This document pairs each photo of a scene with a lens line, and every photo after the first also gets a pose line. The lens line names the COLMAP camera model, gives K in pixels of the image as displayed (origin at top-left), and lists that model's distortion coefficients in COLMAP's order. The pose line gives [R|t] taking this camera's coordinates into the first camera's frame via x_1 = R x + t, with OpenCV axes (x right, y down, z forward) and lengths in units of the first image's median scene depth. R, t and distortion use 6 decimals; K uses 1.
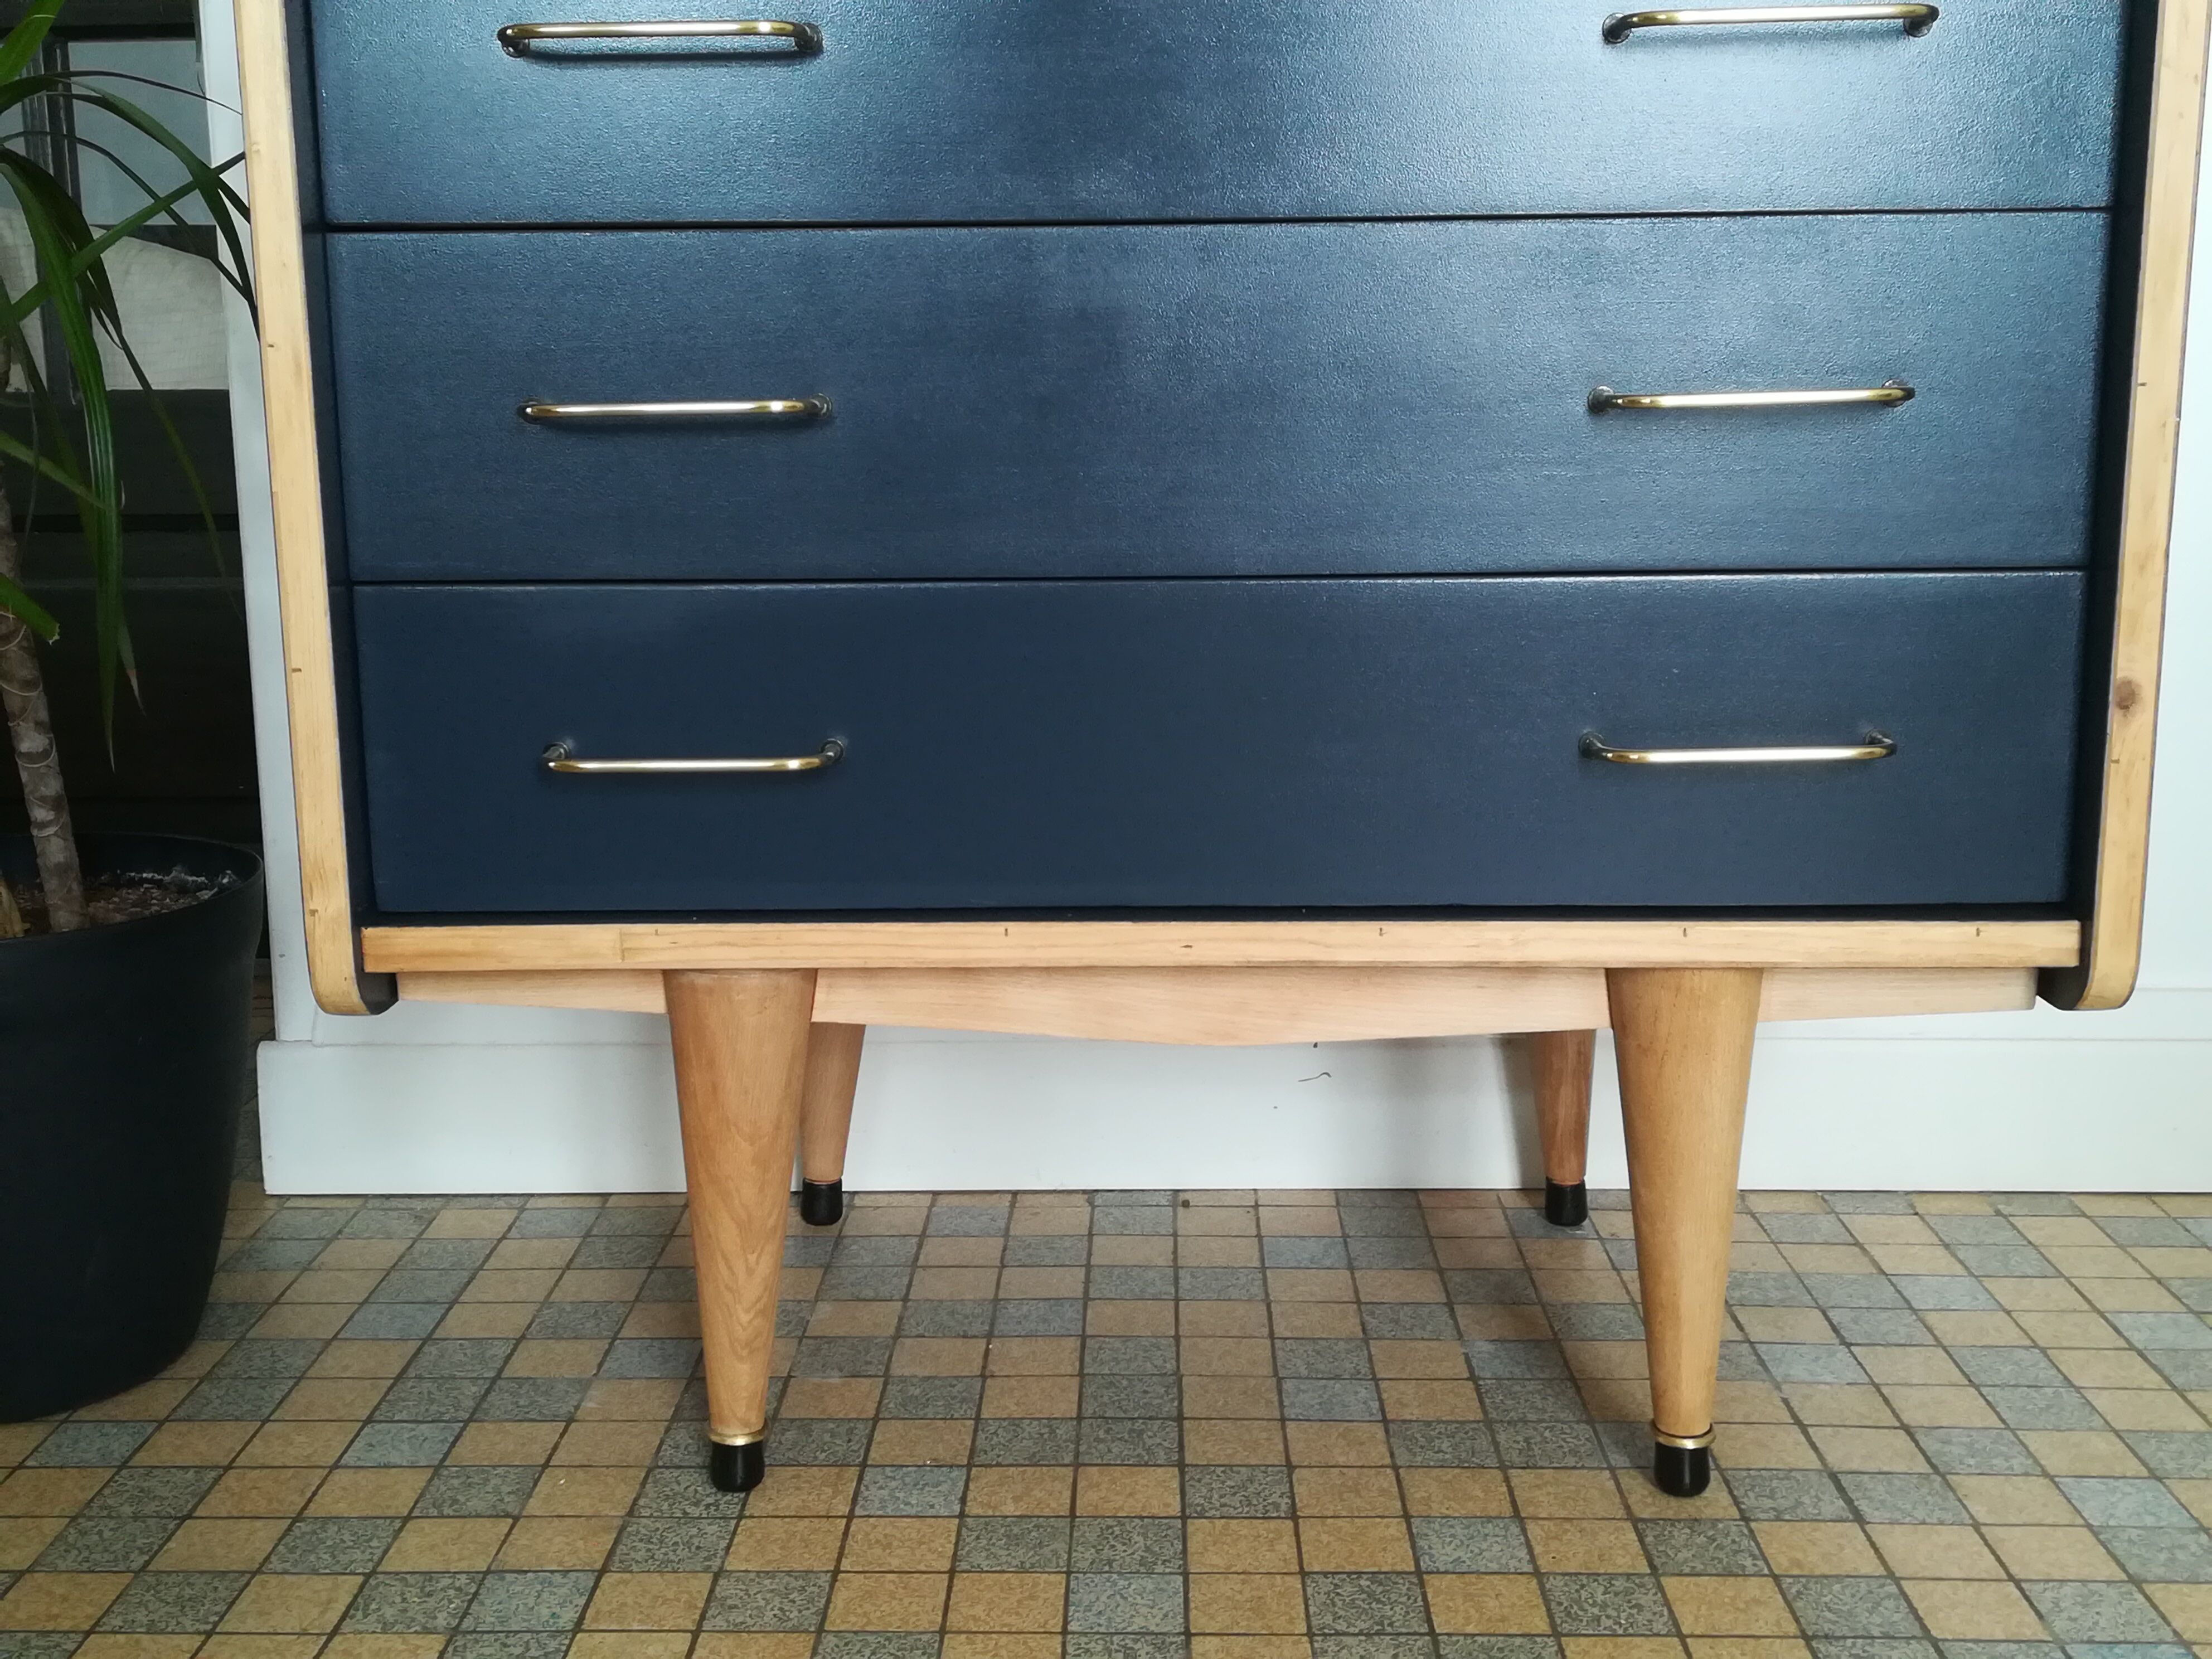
lens RADIAL K [[2408.7, 0, 1091.1], [0, 2408.7, 816.0], [0, 0, 1]] dist [0.035621, 0.000000]
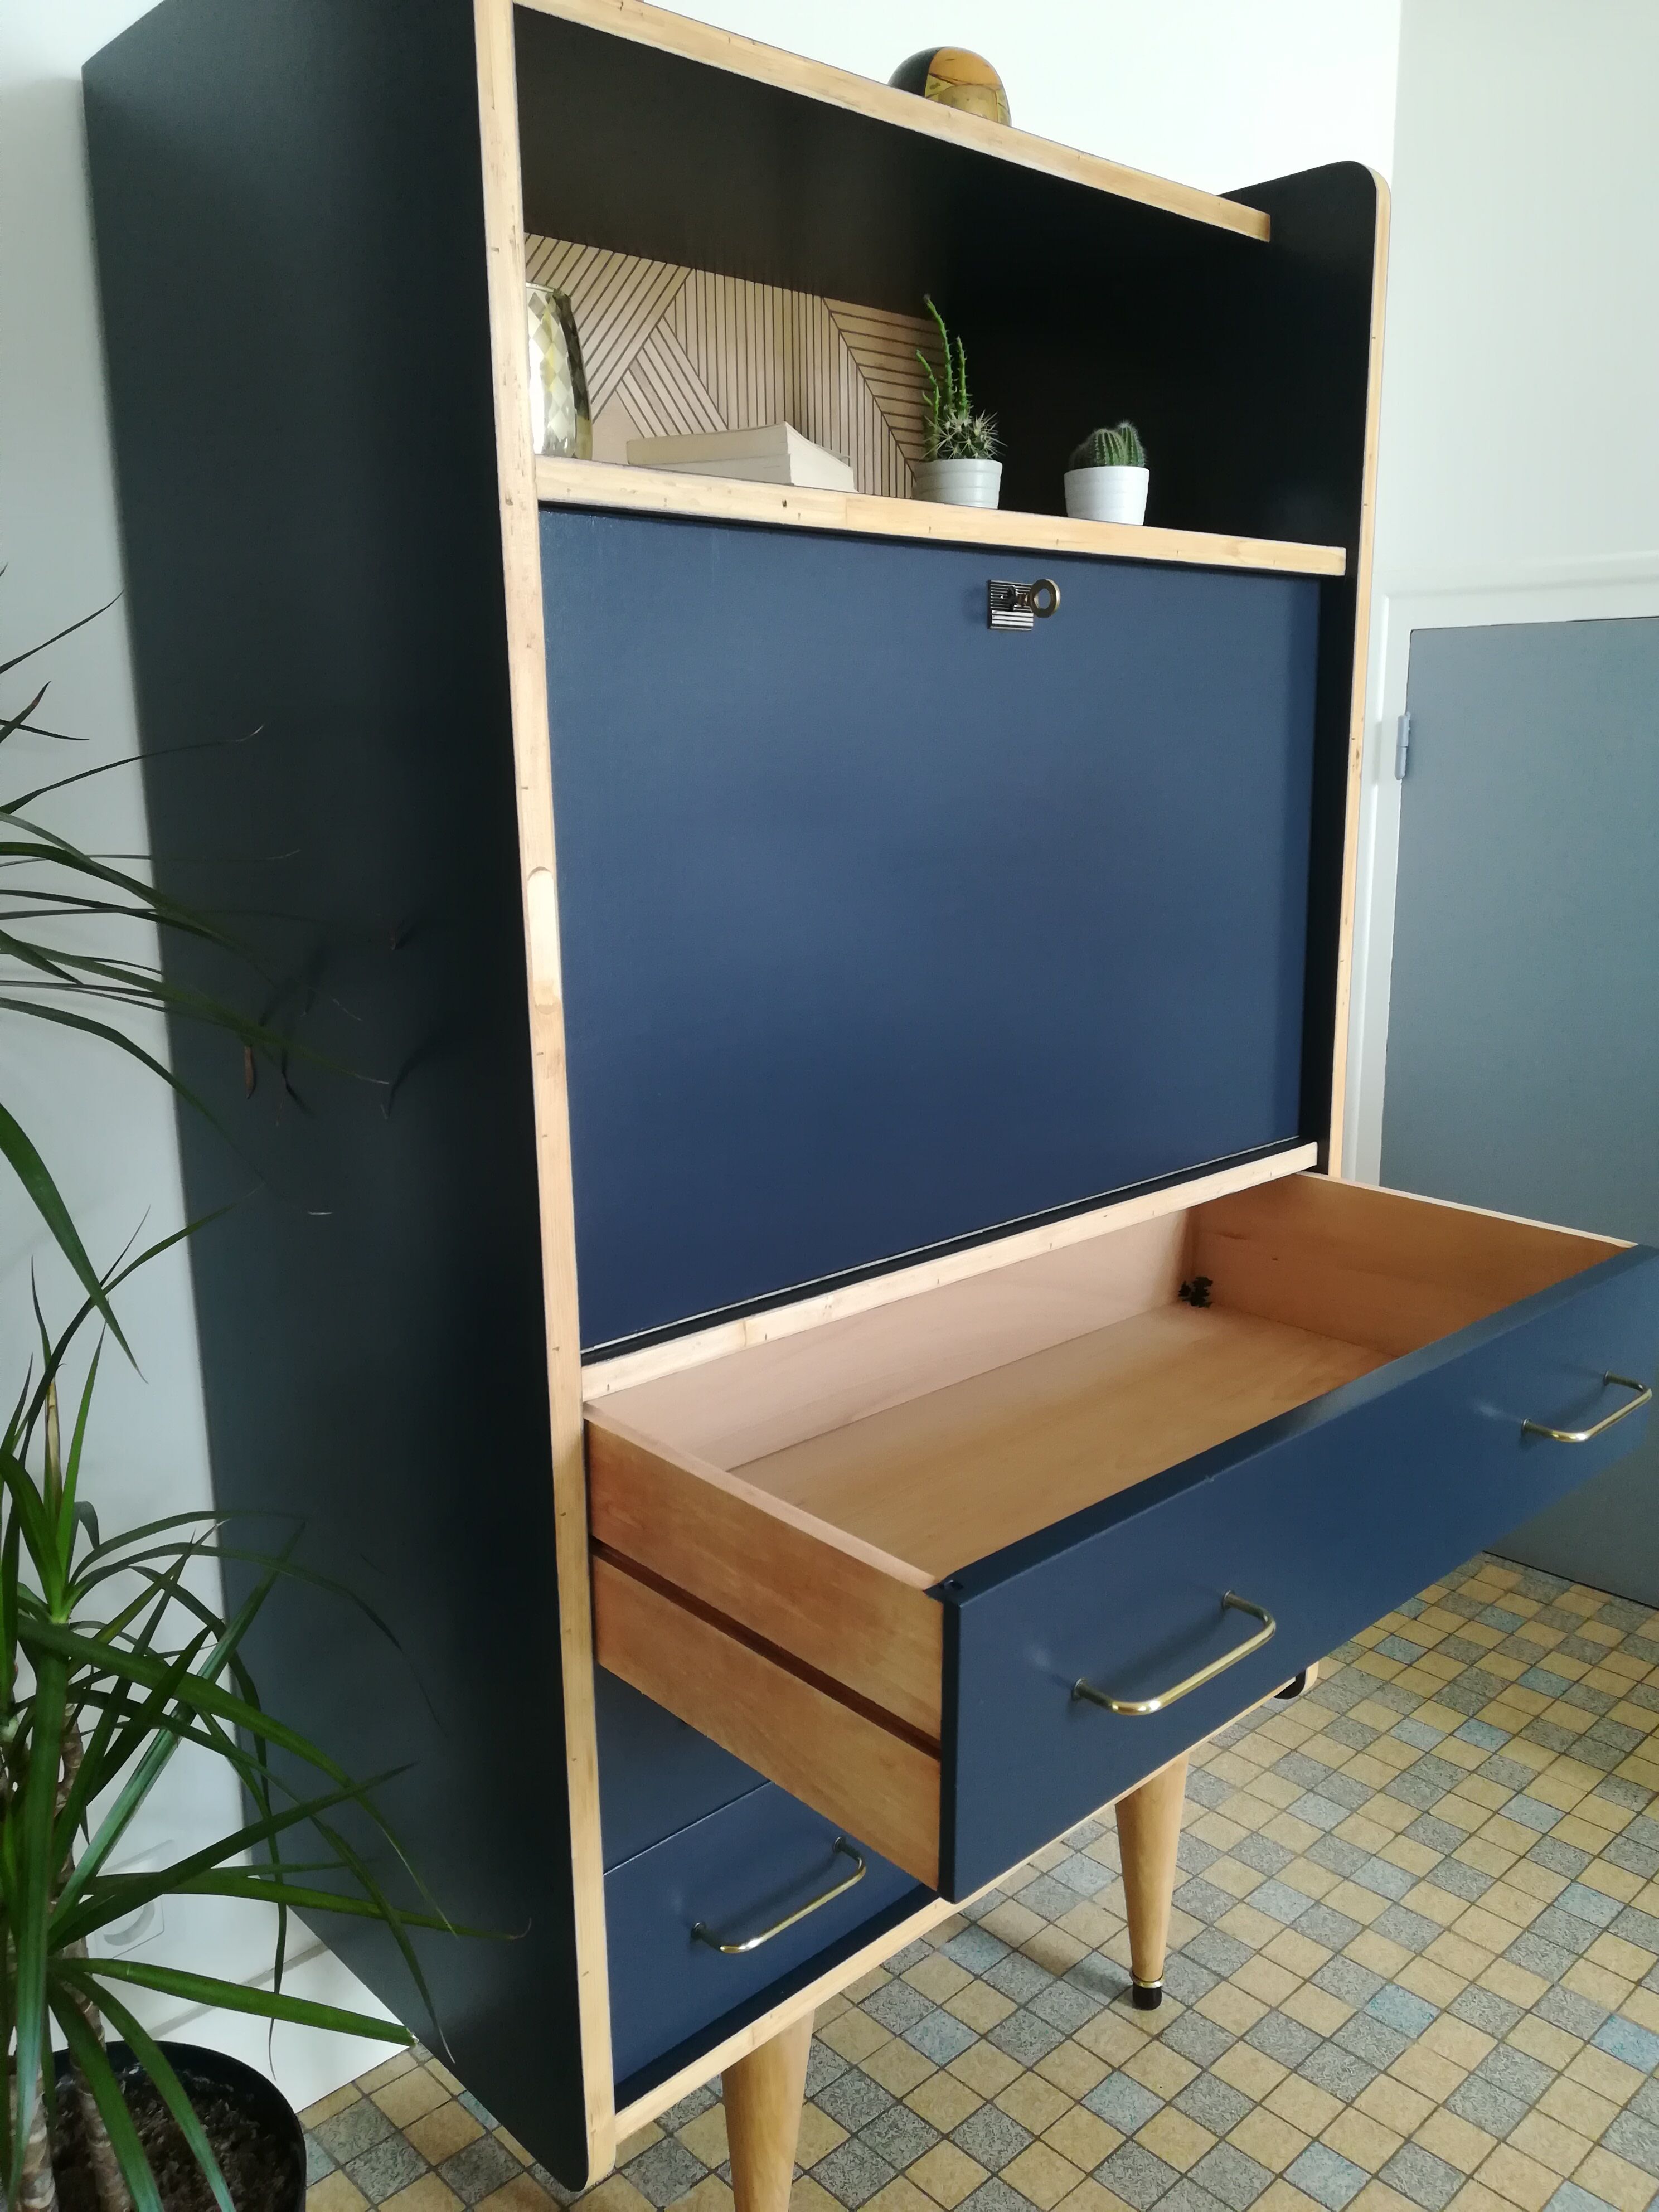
lens RADIAL K [[1735.0, 0, 832.4], [0, 1735.0, 1113.8], [0, 0, 1]] dist [0.039435, -0.051878]
pose [[0.708196, -0.150164, 0.689862, -0.730059], [0.139102, 0.987644, 0.072184, -0.512710], [-0.692177, 0.044841, 0.720333, 0.165741]]
